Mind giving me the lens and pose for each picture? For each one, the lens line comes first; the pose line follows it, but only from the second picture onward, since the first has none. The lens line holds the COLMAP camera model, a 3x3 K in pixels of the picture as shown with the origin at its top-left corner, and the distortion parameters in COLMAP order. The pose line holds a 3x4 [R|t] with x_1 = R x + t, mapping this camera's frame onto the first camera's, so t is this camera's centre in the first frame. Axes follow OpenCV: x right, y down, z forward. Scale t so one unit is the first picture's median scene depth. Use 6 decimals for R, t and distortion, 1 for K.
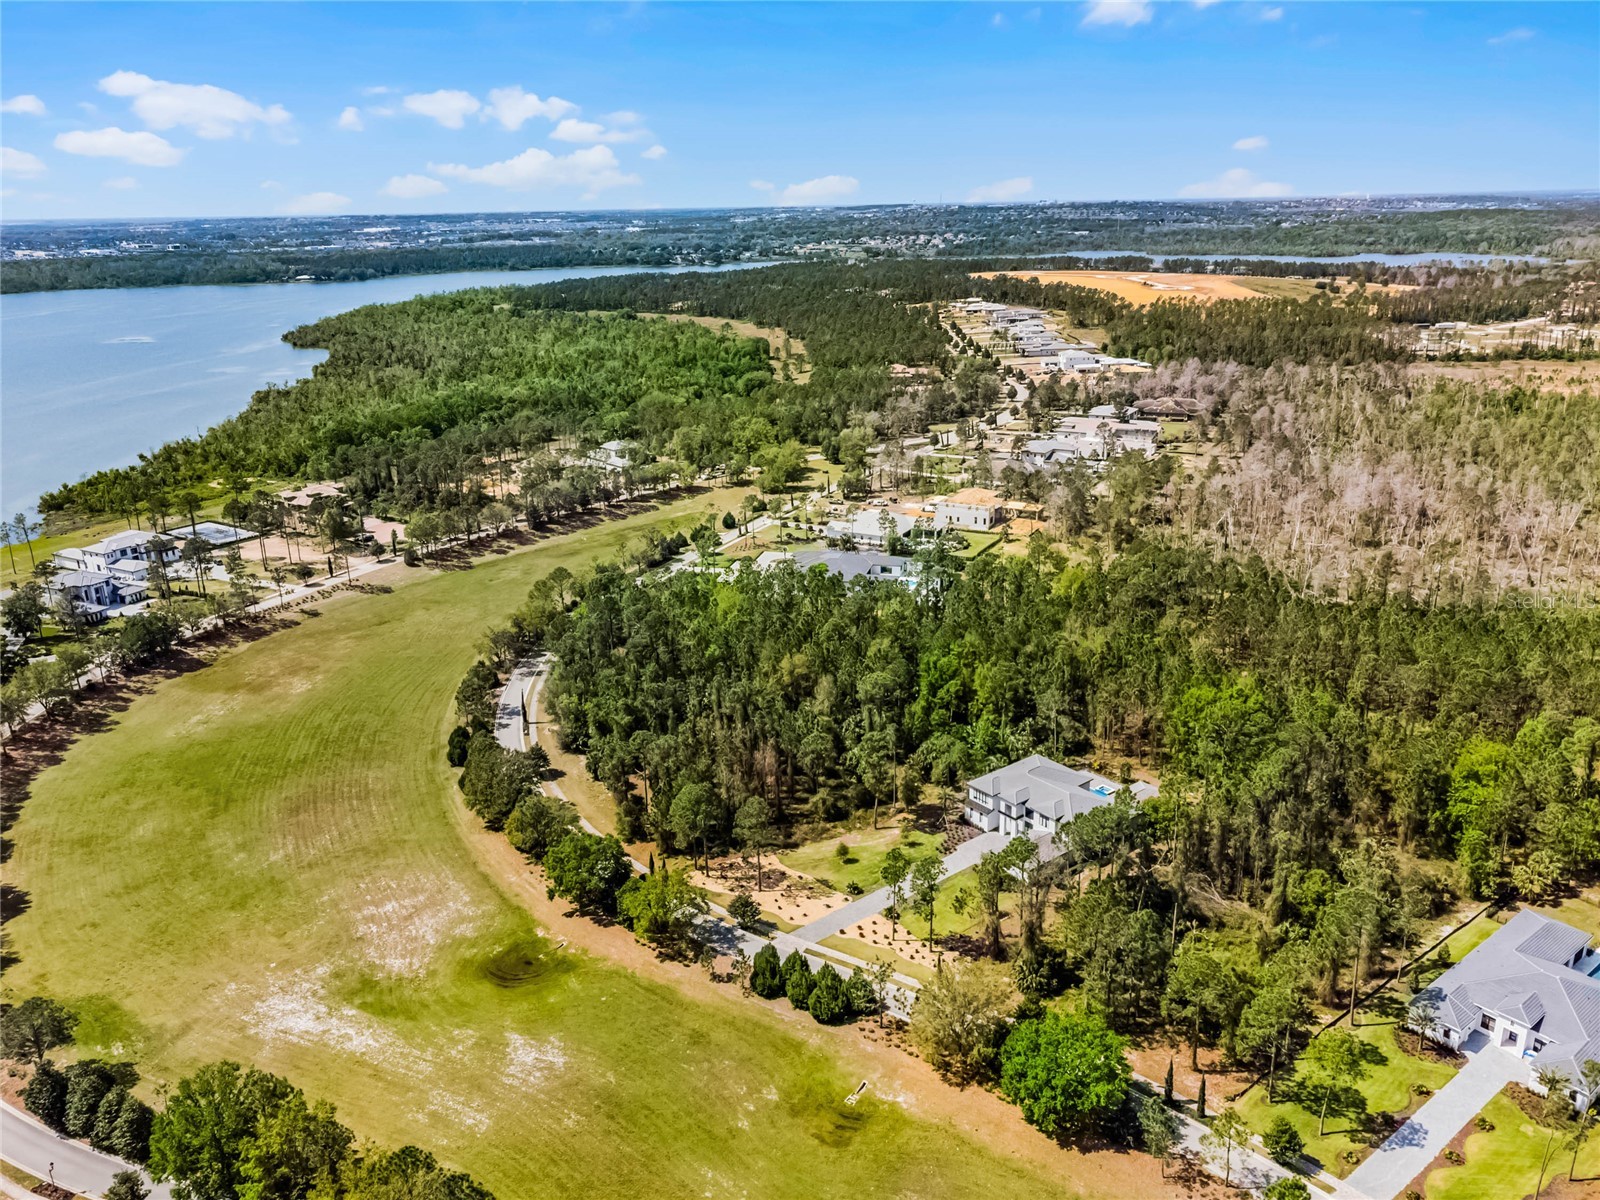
lens RADIAL K [[1208.6, 0, 799.2], [0, 1208.6, 595.7], [0, 0, 1]] dist [0.001528, 0.019594]
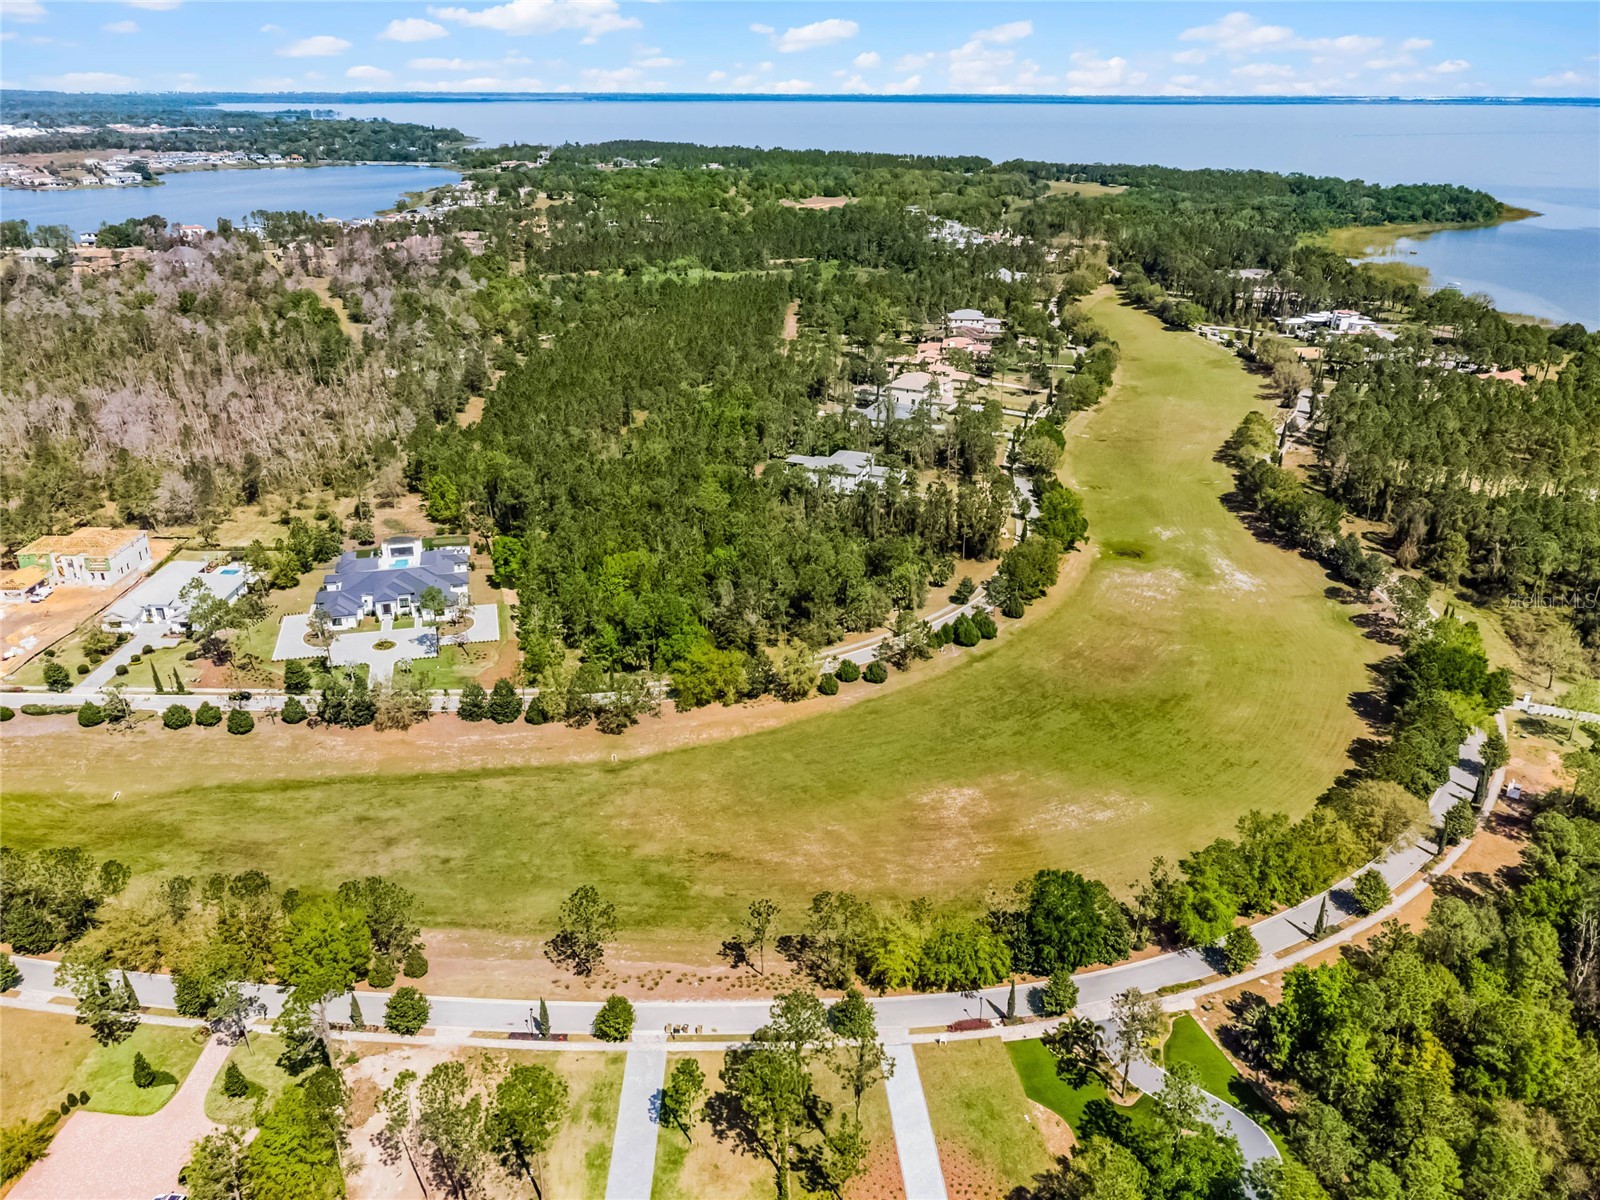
lens RADIAL K [[1208.6, 0, 801.8], [0, 1208.6, 599.1], [0, 0, 1]] dist [0.001528, 0.019594]
pose [[-0.496115, -0.323191, 0.805864, -0.595646], [0.273233, 0.822872, 0.498223, -0.269932], [-0.824144, 0.467365, -0.319933, 0.816718]]
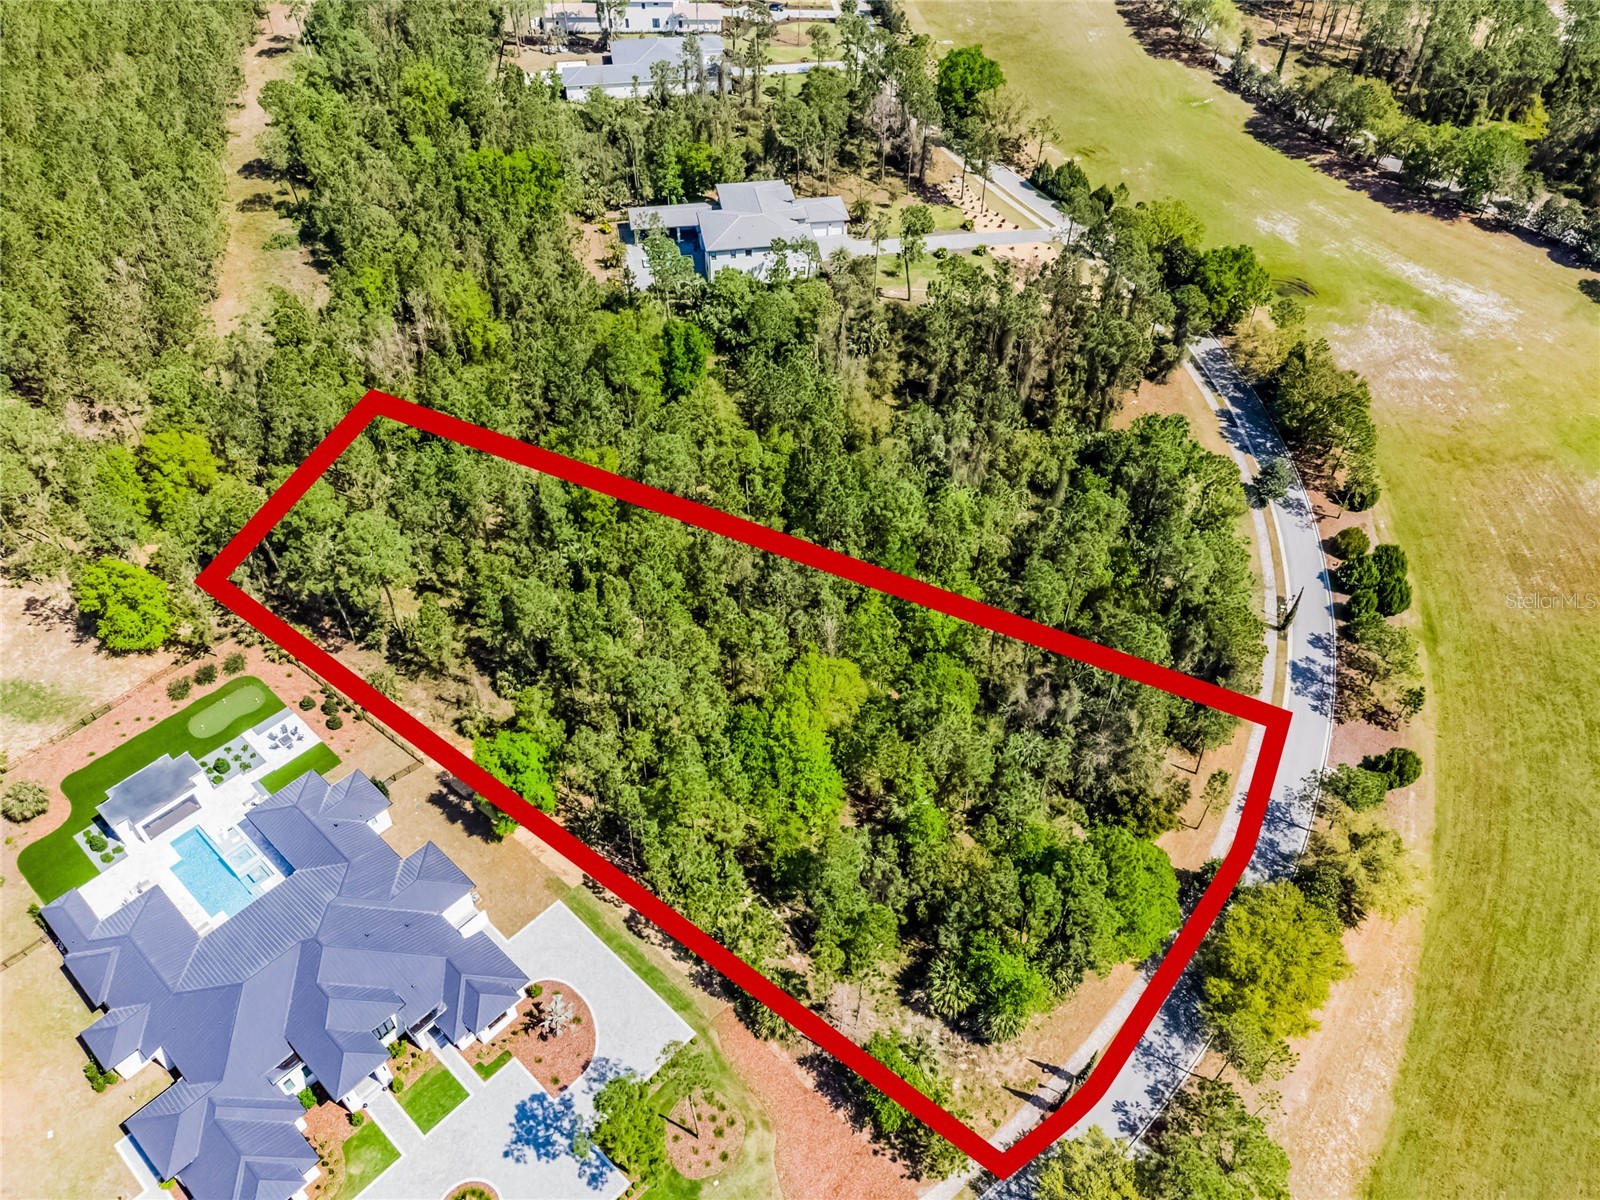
lens RADIAL K [[1208.6, 0, 795.4], [0, 1208.6, 604.5], [0, 0, 1]] dist [0.001528, 0.019594]
pose [[-0.881078, -0.333081, 0.335795, -0.124843], [0.150689, 0.475287, 0.866830, -0.256650], [-0.448324, 0.814346, -0.368574, 0.769888]]
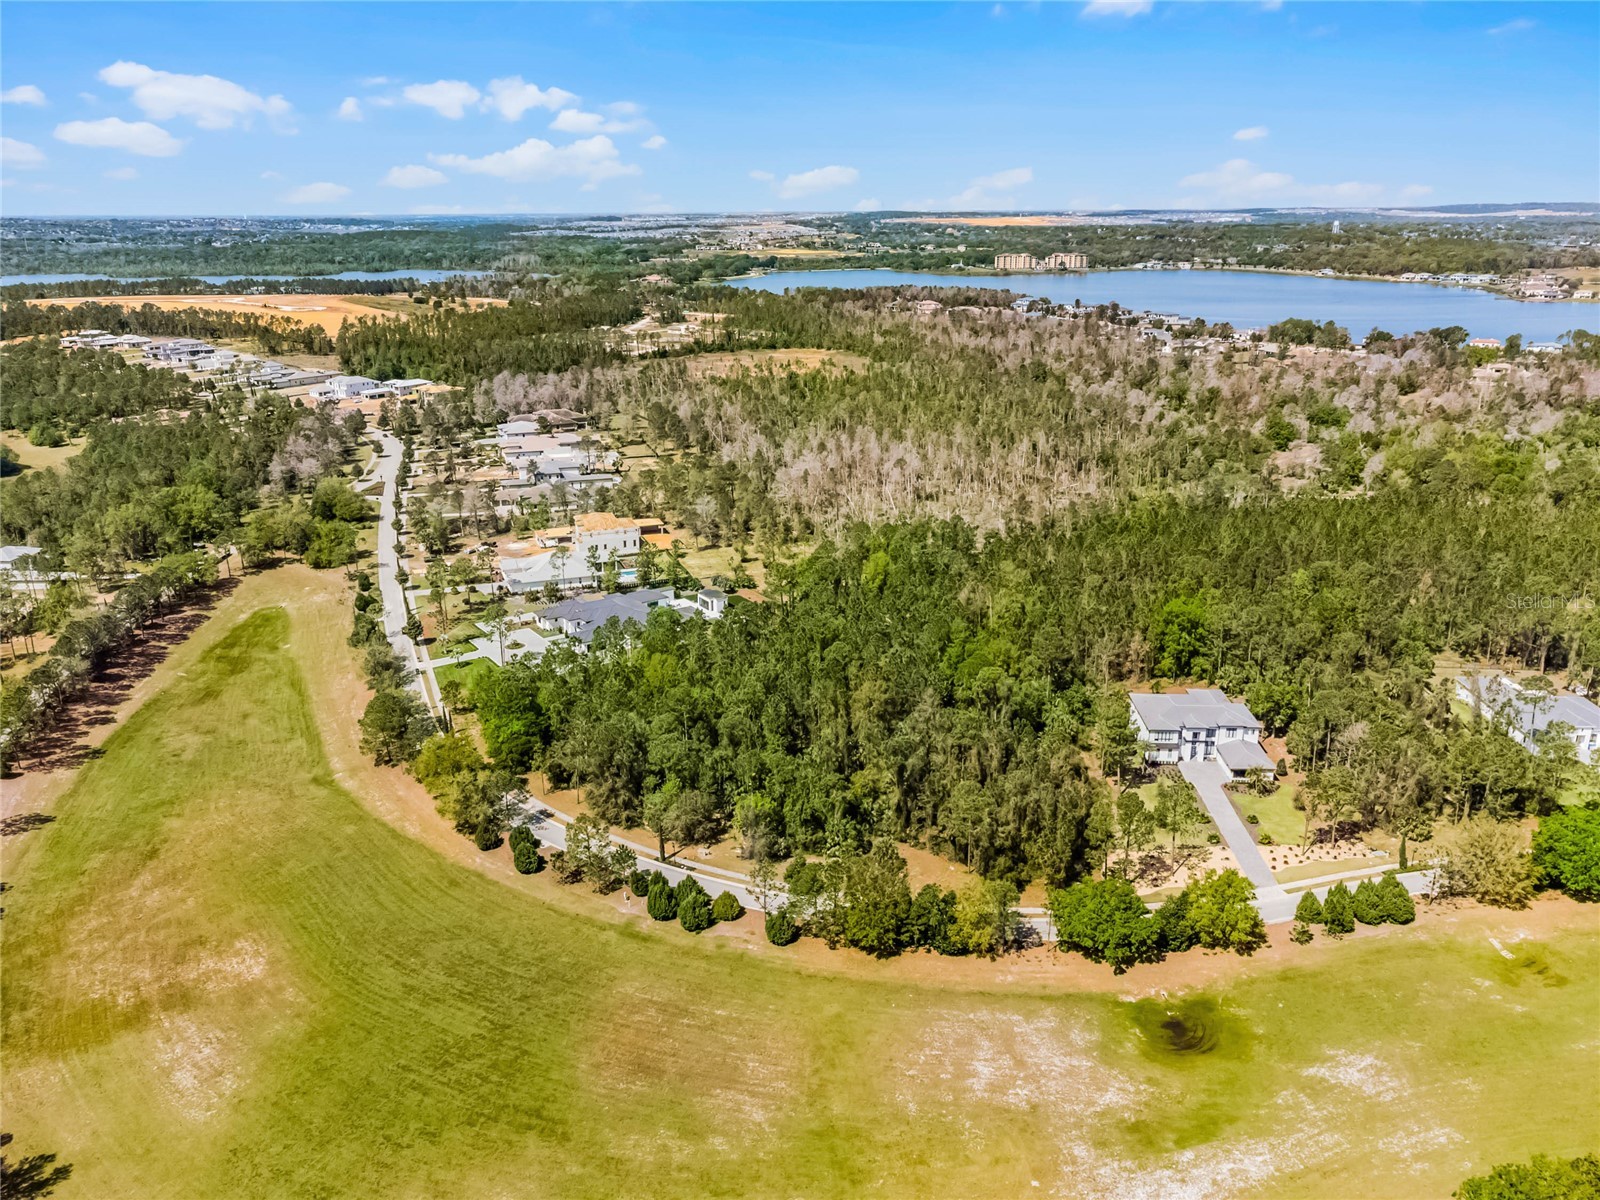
lens RADIAL K [[1208.6, 0, 799.5], [0, 1208.6, 600.4], [0, 0, 1]] dist [0.001528, 0.019594]
pose [[0.655265, -0.219796, 0.722715, -0.412917], [0.228844, 0.969534, 0.087374, -0.063405], [-0.719902, 0.108136, 0.685601, 0.222561]]
